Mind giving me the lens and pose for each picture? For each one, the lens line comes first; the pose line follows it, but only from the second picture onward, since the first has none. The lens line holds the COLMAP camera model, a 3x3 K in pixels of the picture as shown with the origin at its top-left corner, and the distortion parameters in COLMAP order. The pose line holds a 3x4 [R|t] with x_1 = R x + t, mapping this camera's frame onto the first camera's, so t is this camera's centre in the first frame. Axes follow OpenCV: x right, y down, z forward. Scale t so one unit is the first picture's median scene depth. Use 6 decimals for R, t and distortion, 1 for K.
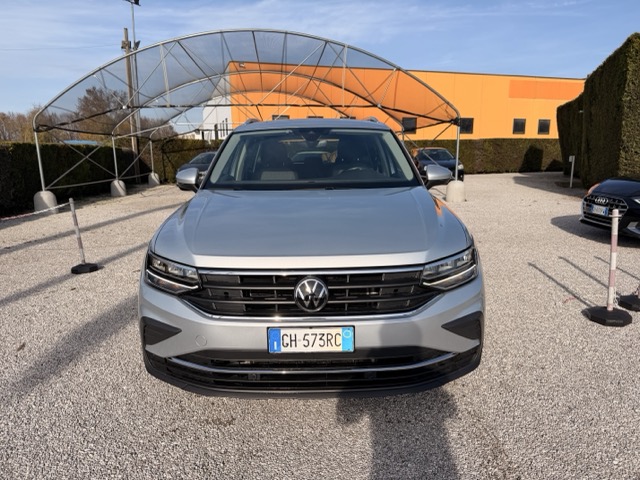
lens RADIAL K [[439.3, 0, 320.0], [0, 439.3, 240.0], [0, 0, 1]] dist [0.073241, -0.106520]
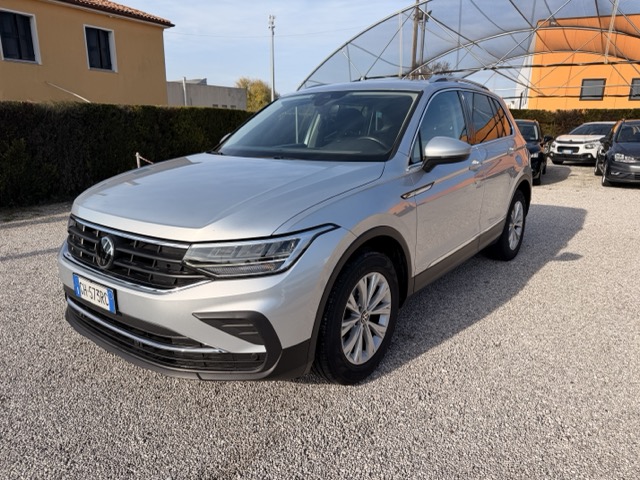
lens RADIAL K [[439.3, 0, 320.0], [0, 439.3, 240.0], [0, 0, 1]] dist [0.073241, -0.106520]
pose [[0.795731, 0.162217, -0.583522, 0.994860], [-0.124109, 0.986692, 0.105053, -0.080569], [0.592798, -0.011174, 0.805274, 0.441291]]
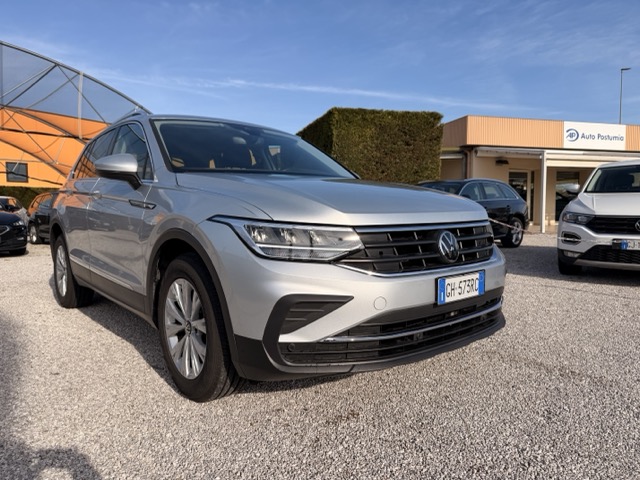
lens RADIAL K [[437.0, 0, 320.0], [0, 437.0, 240.0], [0, 0, 1]] dist [0.003875, 0.002659]
pose [[0.780425, -0.032612, 0.624398, -0.892706], [0.107682, 0.990728, -0.082846, 0.160054], [-0.615907, 0.131892, 0.776700, 0.377301]]
